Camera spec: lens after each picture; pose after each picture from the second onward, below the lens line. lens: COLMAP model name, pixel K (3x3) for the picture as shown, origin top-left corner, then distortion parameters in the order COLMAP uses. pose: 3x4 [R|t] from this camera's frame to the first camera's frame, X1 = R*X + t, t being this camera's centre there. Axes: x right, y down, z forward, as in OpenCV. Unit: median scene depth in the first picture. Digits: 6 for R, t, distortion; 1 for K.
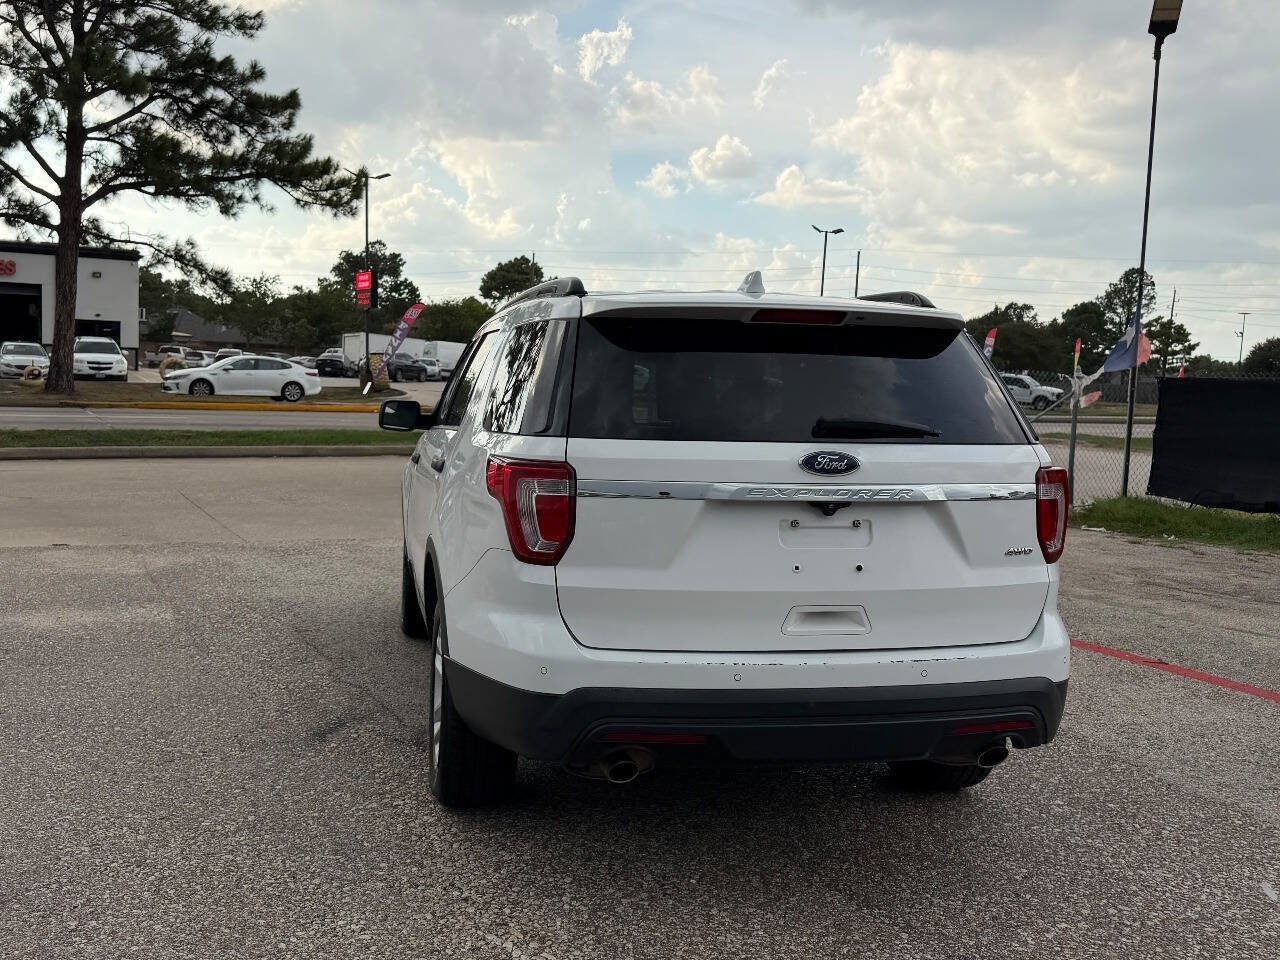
lens RADIAL K [[1253.7, 0, 643.9], [0, 1253.7, 492.4], [0, 0, 1]] dist [0.050041, 0.000000]
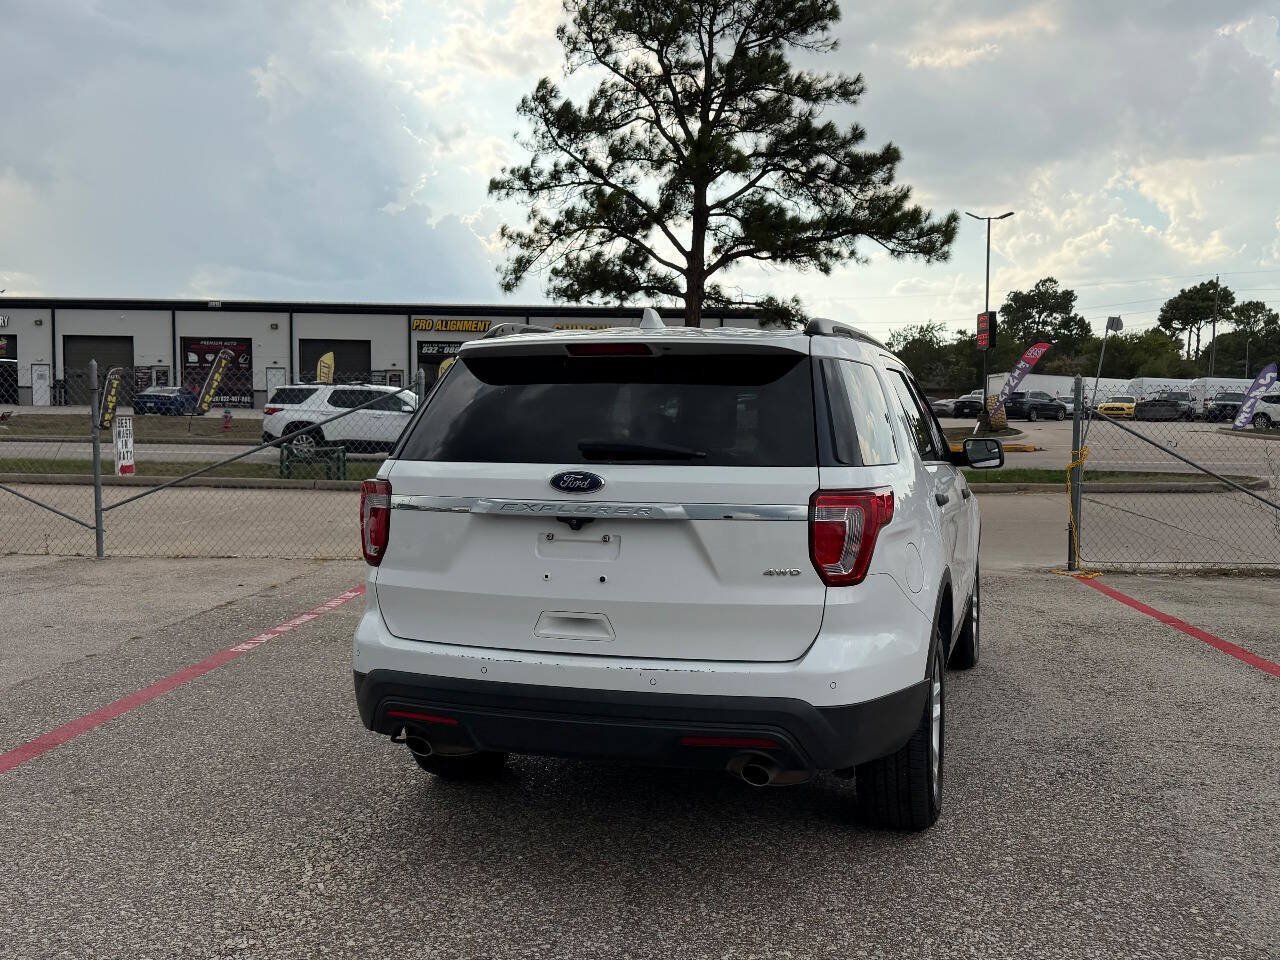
lens RADIAL K [[1253.7, 0, 646.9], [0, 1253.7, 490.2], [0, 0, 1]] dist [0.050041, 0.000000]
pose [[0.864102, 0.005999, -0.503281, 0.218973], [-0.023794, 0.999298, -0.028941, 0.004060], [0.502754, 0.036984, 0.863638, 0.025216]]
